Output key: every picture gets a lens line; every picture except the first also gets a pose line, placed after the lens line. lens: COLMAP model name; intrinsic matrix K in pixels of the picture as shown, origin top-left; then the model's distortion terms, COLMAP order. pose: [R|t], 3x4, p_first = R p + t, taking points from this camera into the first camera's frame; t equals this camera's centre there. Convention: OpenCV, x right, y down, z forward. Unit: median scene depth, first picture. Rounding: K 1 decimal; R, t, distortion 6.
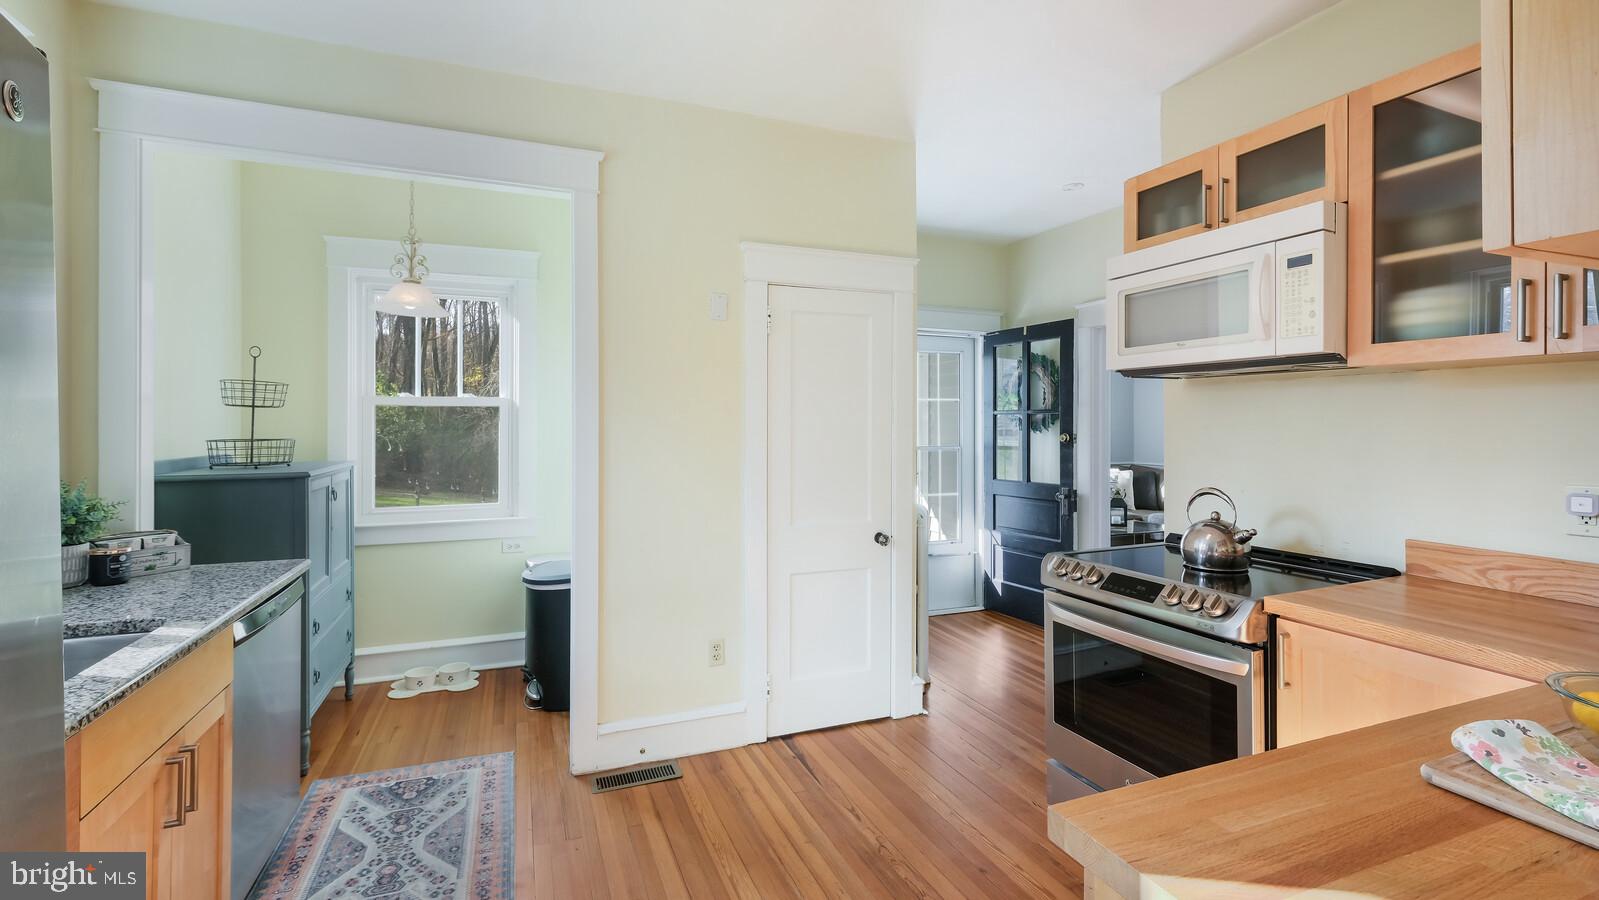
lens RADIAL K [[706.7, 0, 798.3], [0, 706.7, 434.2], [0, 0, 1]] dist [-0.000671, -0.000568]
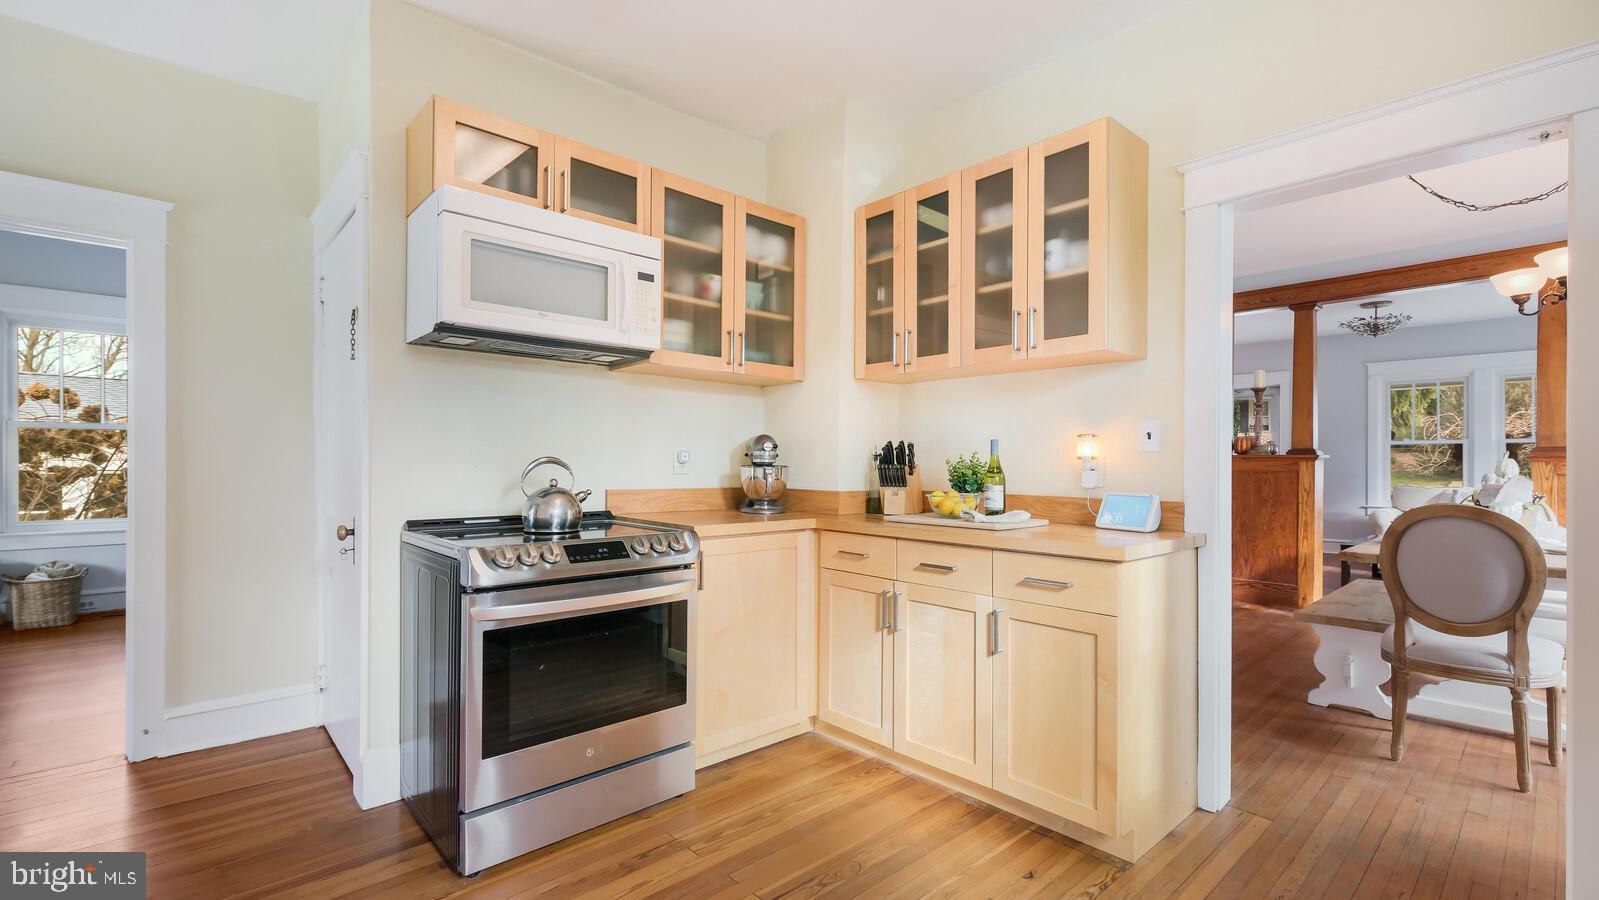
lens RADIAL K [[706.7, 0, 791.2], [0, 706.7, 472.1], [0, 0, 1]] dist [-0.000671, -0.000568]
pose [[-0.327114, -0.006436, 0.944963, -0.607583], [0.004535, 0.999955, 0.008381, 0.106189], [-0.944974, 0.007027, -0.327070, 1.142508]]
